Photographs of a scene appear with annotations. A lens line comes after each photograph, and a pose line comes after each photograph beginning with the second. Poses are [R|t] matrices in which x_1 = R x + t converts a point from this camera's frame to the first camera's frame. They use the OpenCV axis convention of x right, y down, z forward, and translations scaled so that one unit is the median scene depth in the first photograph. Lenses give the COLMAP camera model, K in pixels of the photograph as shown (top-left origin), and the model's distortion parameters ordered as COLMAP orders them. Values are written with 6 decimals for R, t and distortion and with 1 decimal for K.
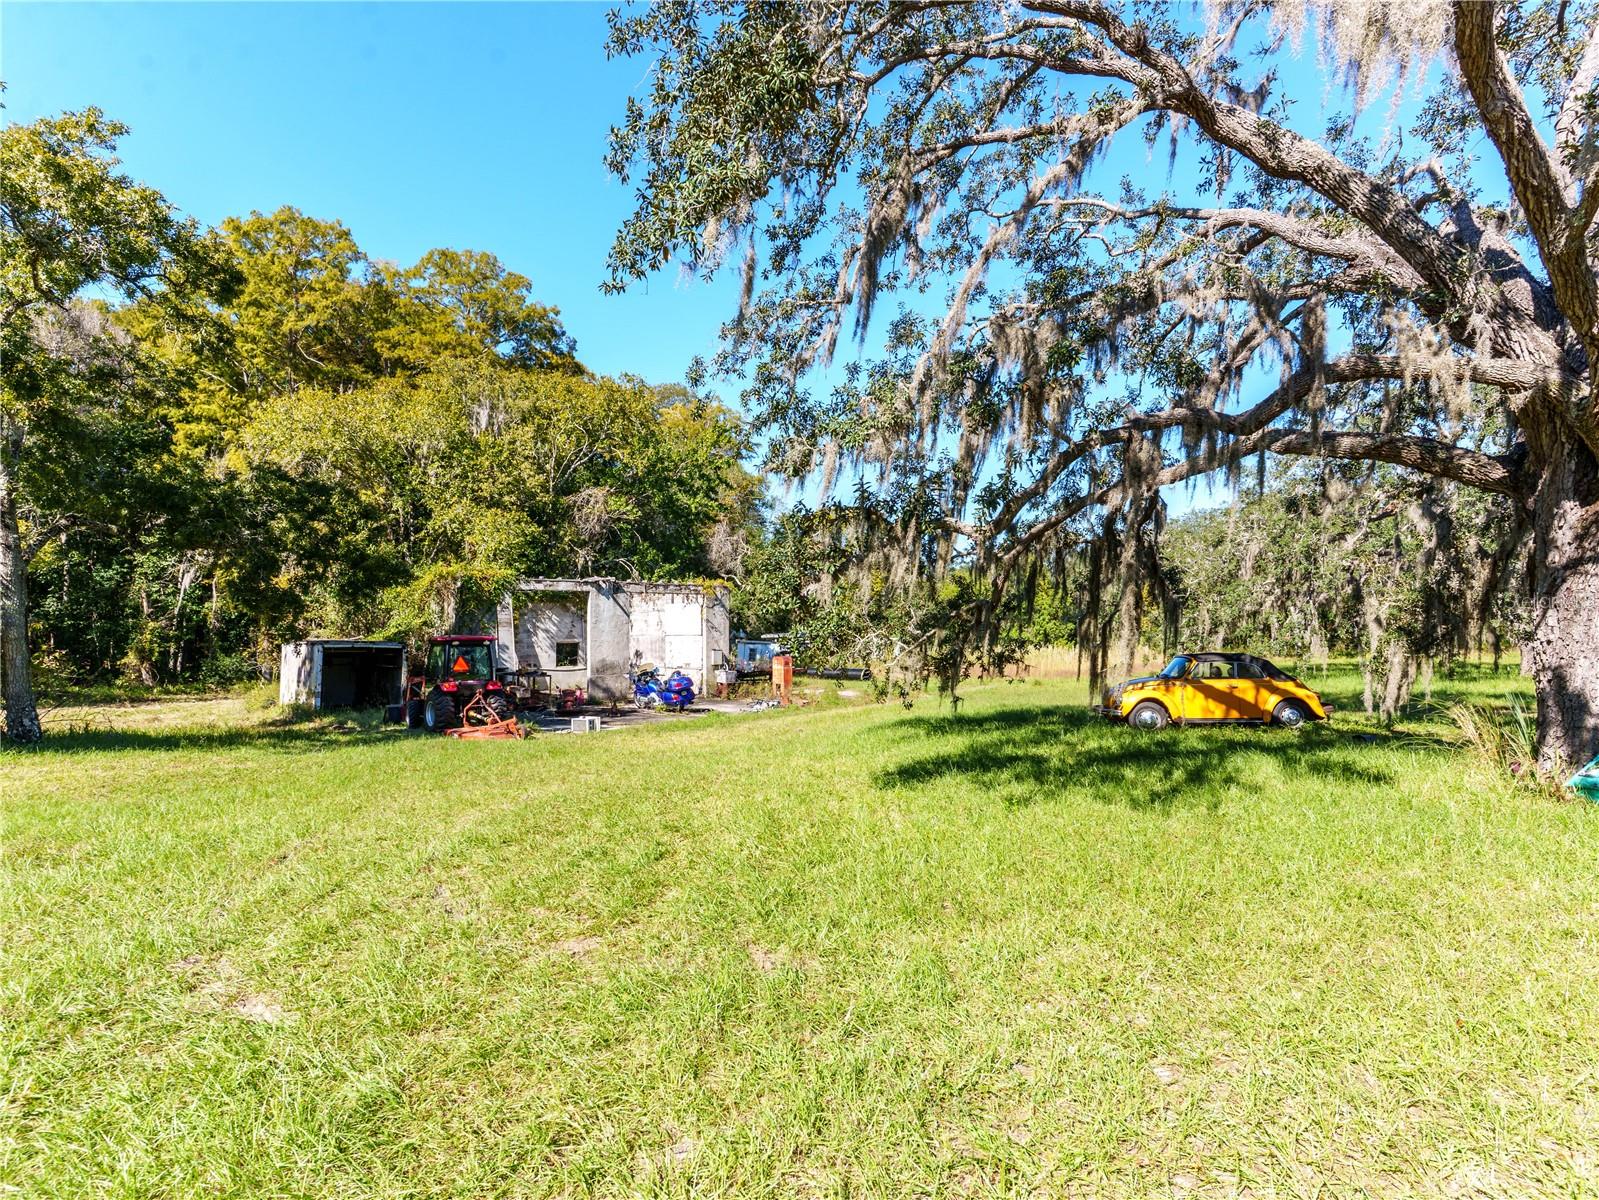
lens RADIAL K [[859.4, 0, 802.4], [0, 859.4, 599.4], [0, 0, 1]] dist [0.010029, 0.000118]
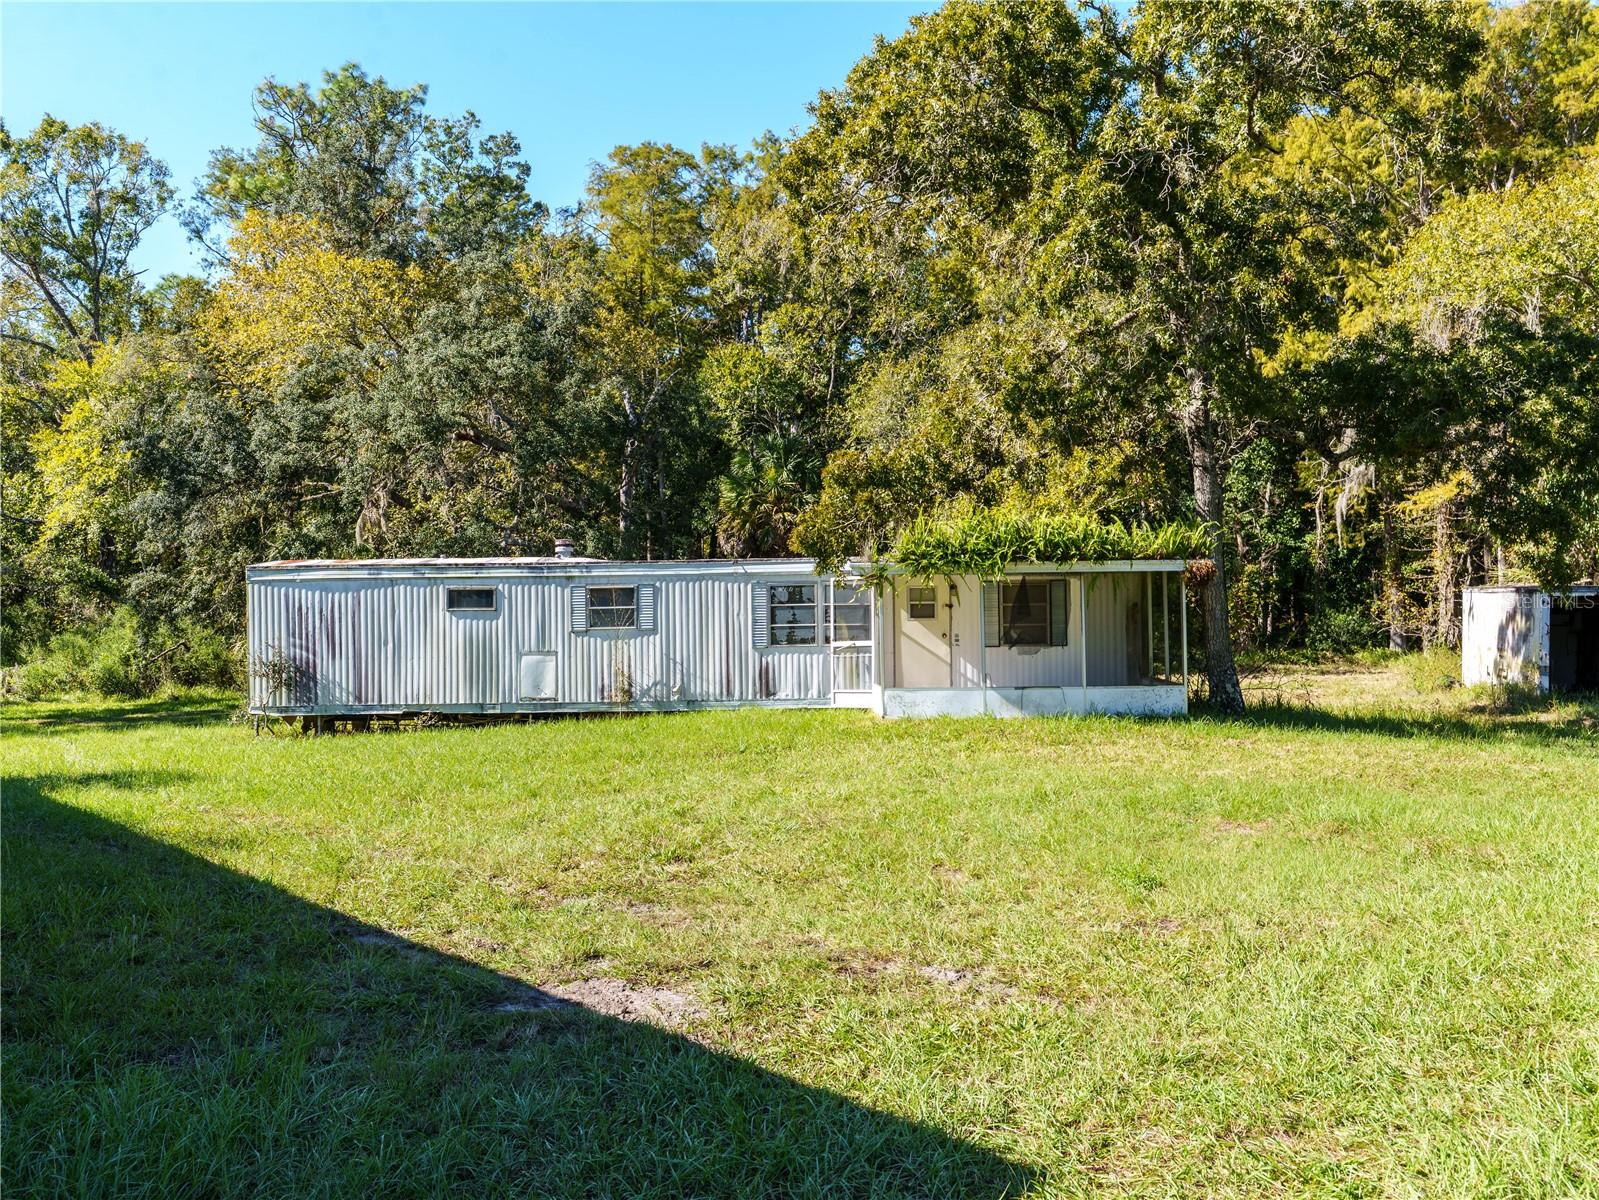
lens RADIAL K [[1413.7, 0, 800.0], [0, 1413.7, 598.9], [0, 0, 1]] dist [-0.003370, -0.010397]
pose [[0.617686, -0.001155, -0.786424, -0.076903], [0.043314, 0.998531, 0.032553, 0.000021], [0.785231, -0.054171, 0.616829, -0.071774]]
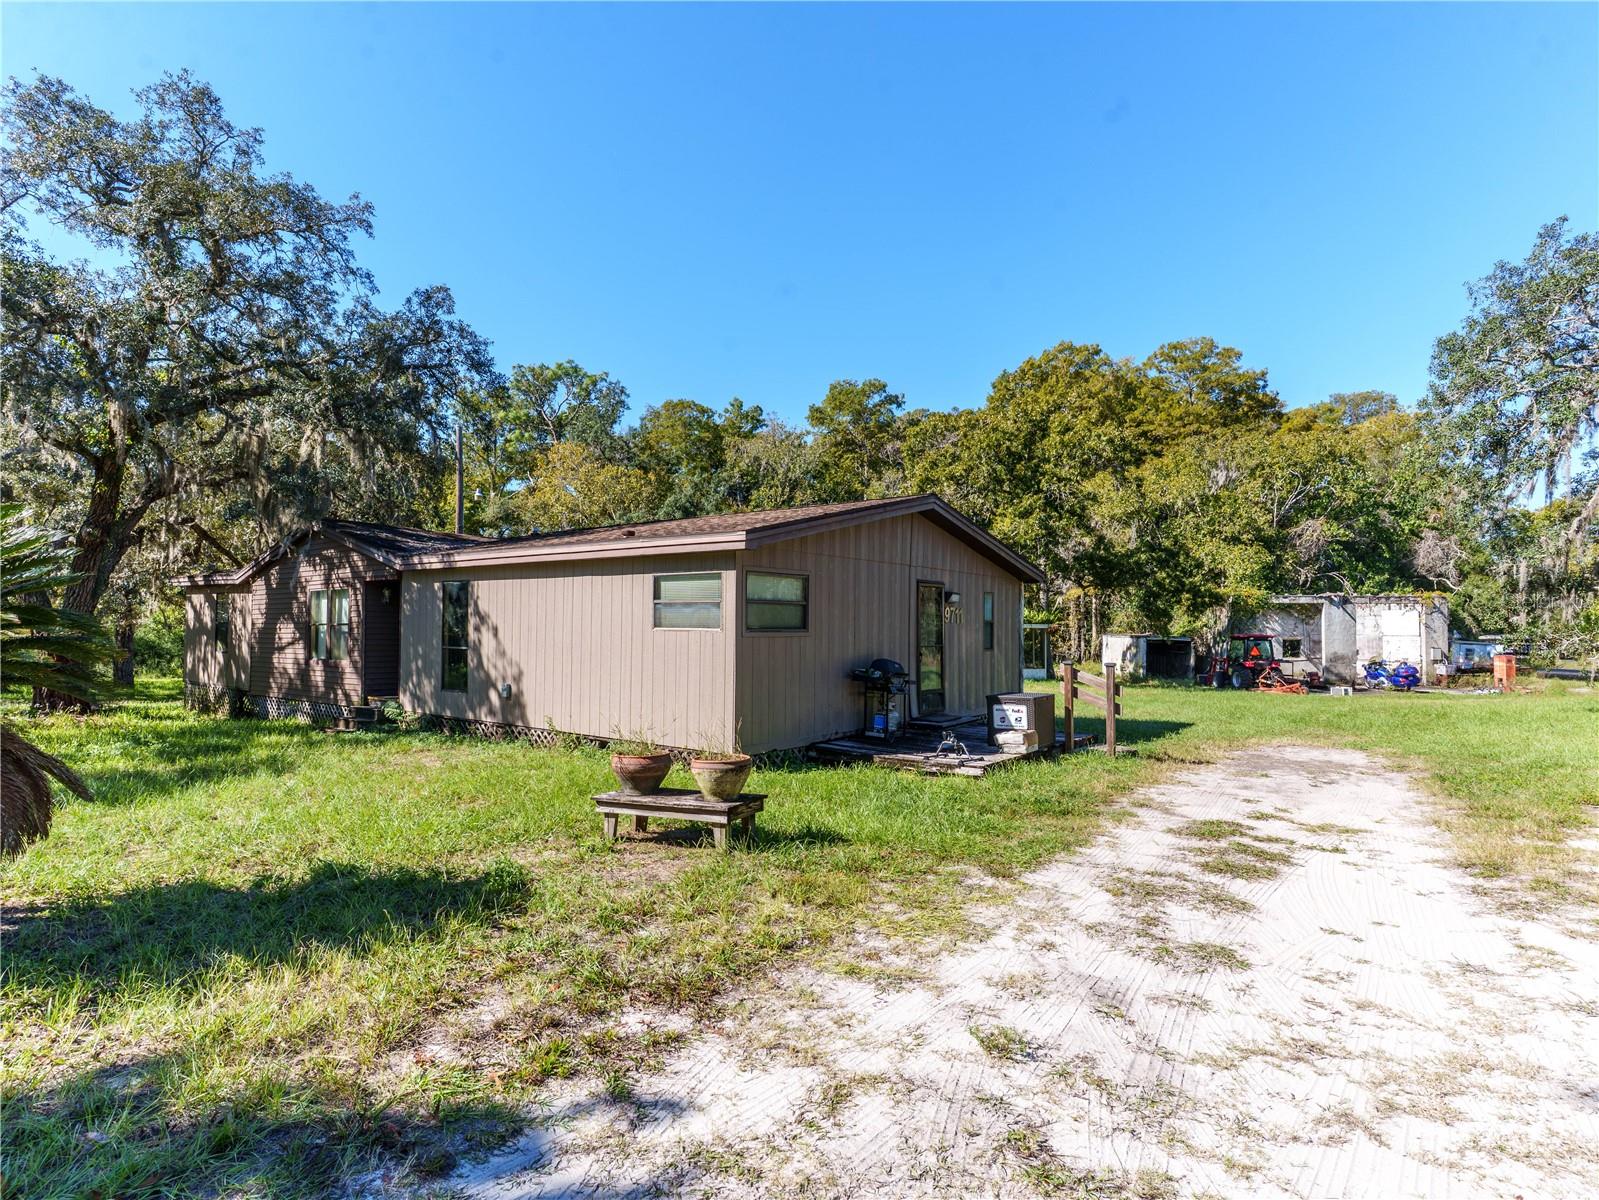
lens RADIAL K [[859.4, 0, 795.7], [0, 859.4, 600.0], [0, 0, 1]] dist [0.010029, 0.000118]
pose [[0.756197, -0.010431, -0.654261, 0.023916], [0.014420, 0.999896, 0.000725, -0.031203], [0.654185, -0.009983, 0.756269, -0.686449]]
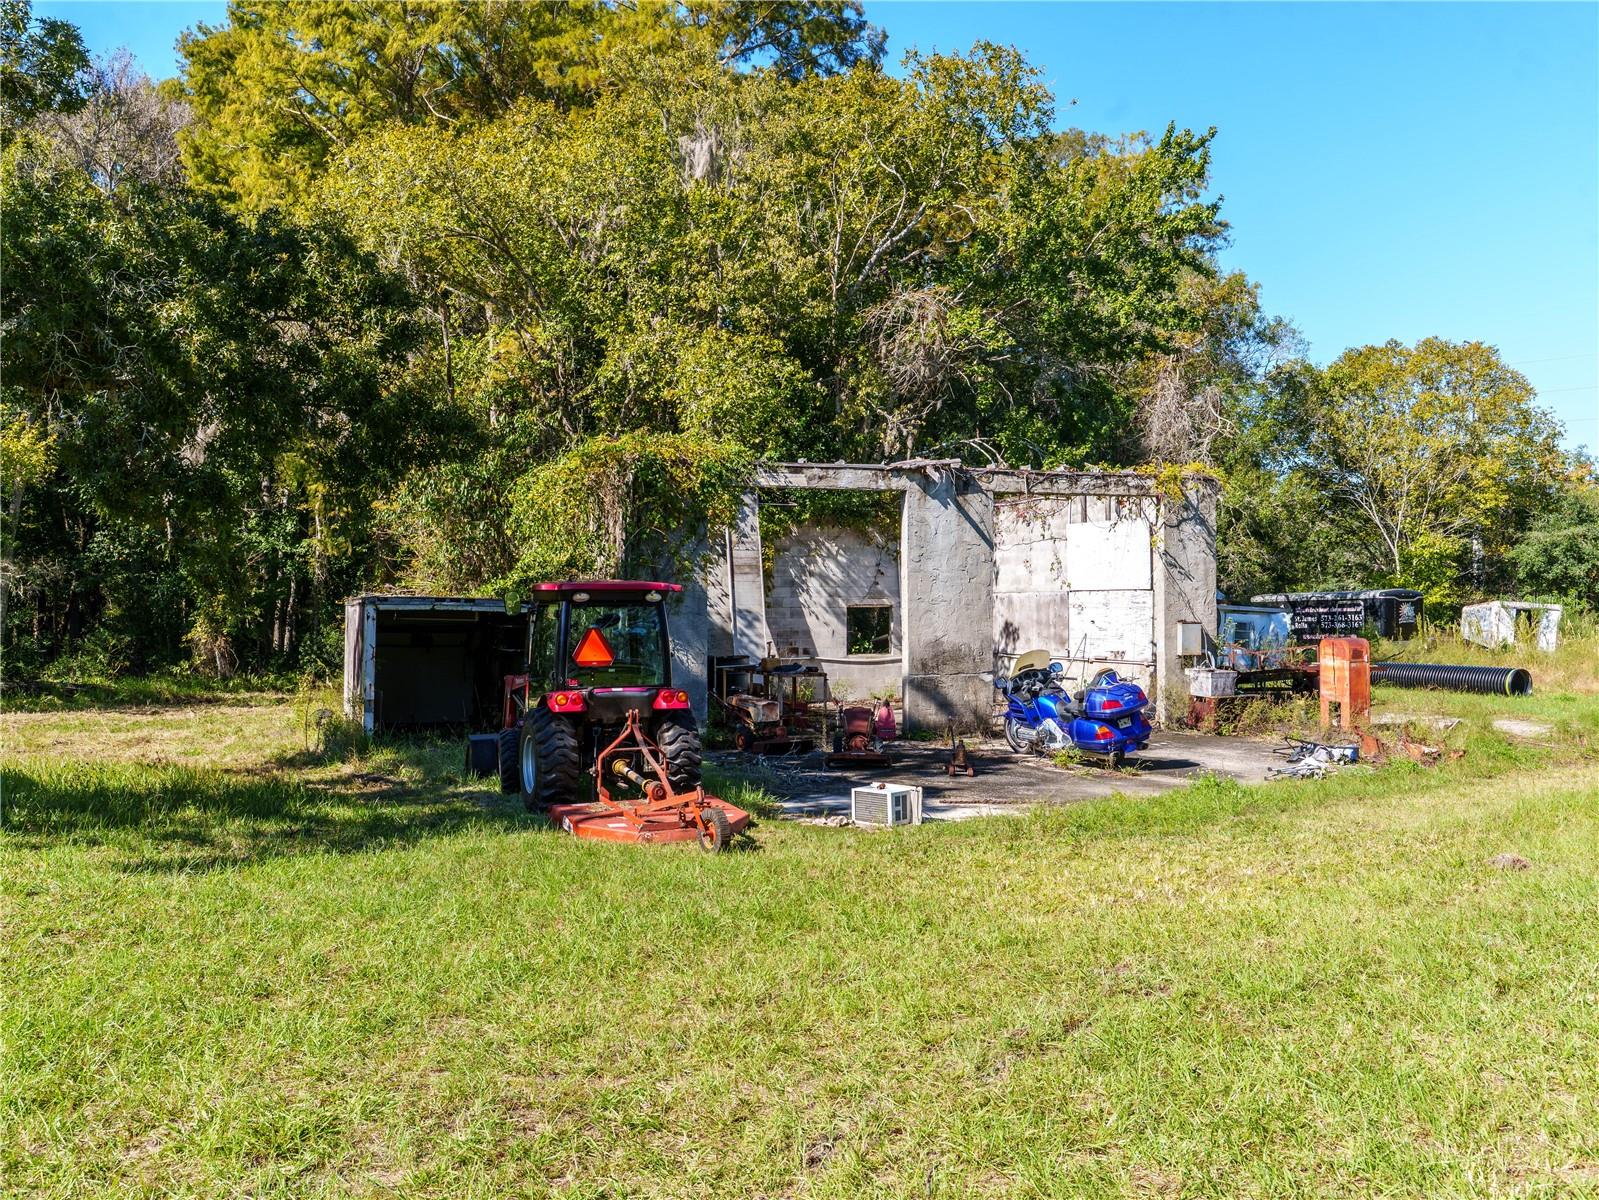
lens RADIAL K [[1413.7, 0, 804.0], [0, 1413.7, 590.4], [0, 0, 1]] dist [-0.003370, -0.010397]
pose [[0.946388, -0.001275, -0.323030, -0.063666], [0.011808, 0.999460, 0.030649, 0.022124], [0.322817, -0.032820, 0.945892, 0.306493]]
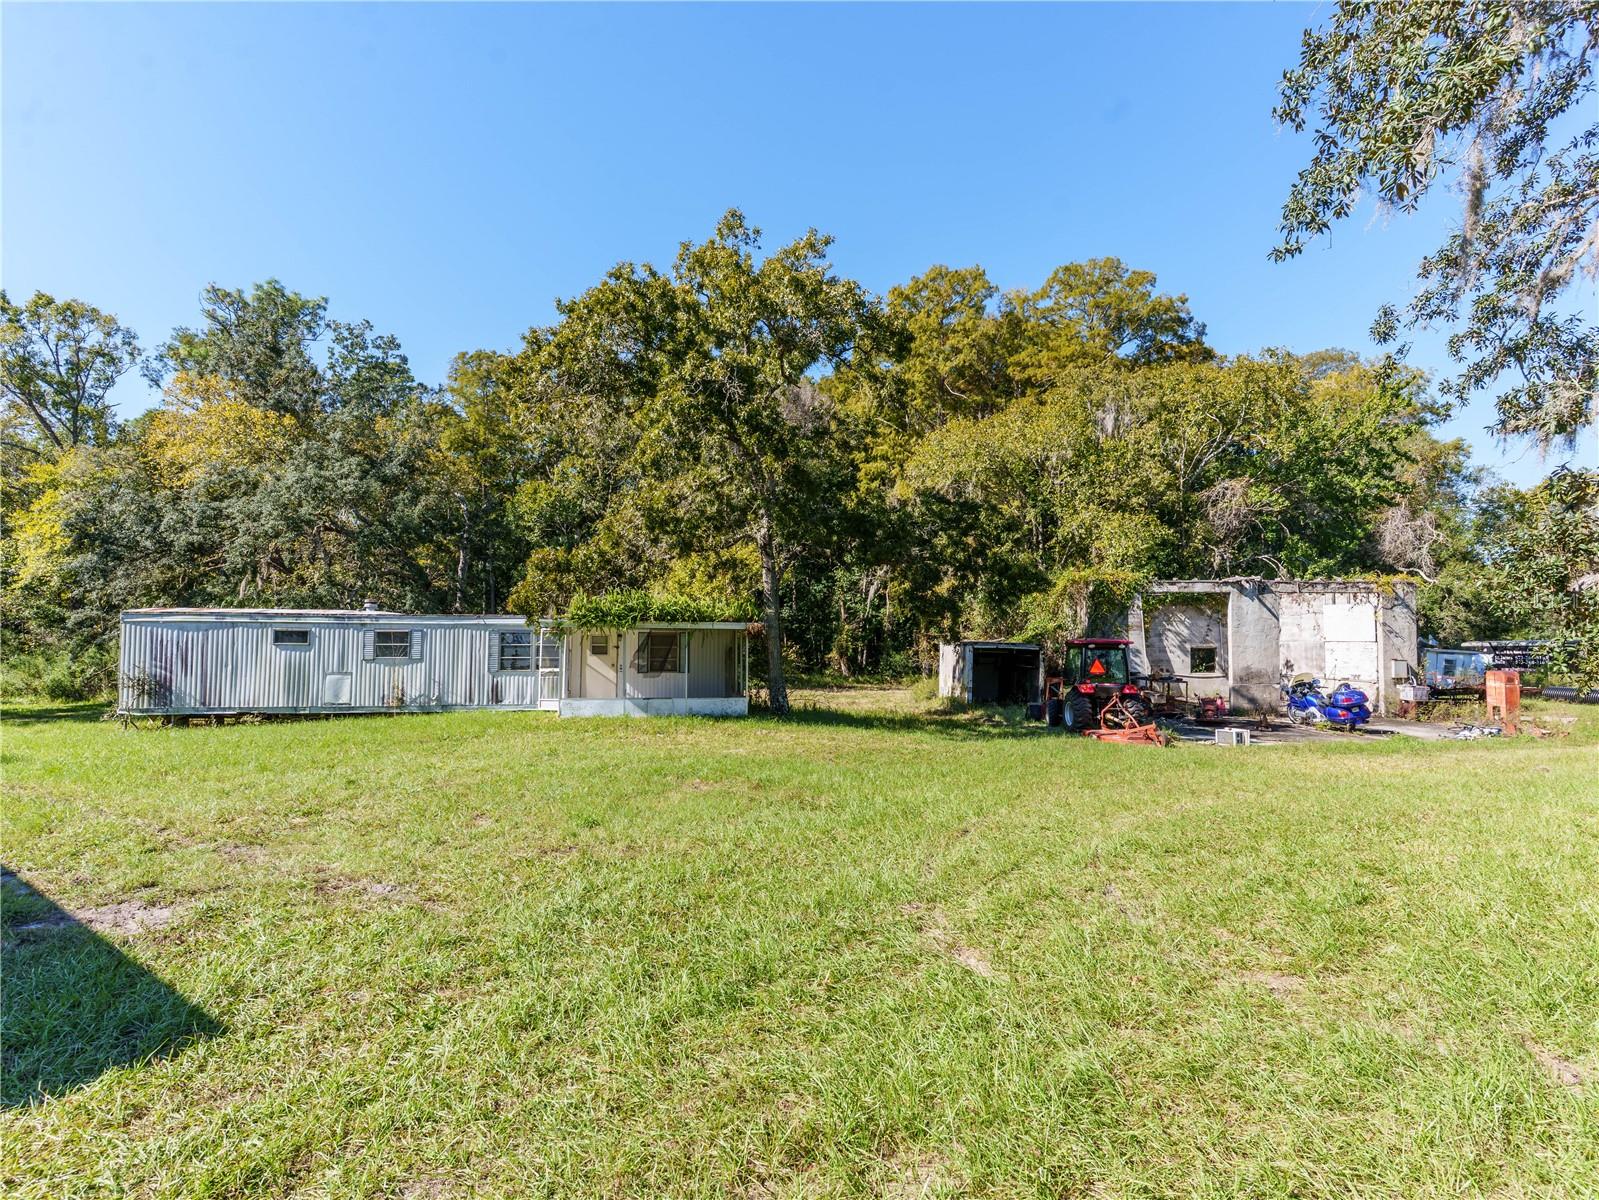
lens RADIAL K [[859.4, 0, 798.1], [0, 859.4, 602.6], [0, 0, 1]] dist [0.010029, 0.000118]
pose [[0.766673, -0.015728, -0.641845, -0.011060], [0.015435, 0.999862, -0.006064, -0.000005], [0.641852, -0.005258, 0.766811, -0.004184]]
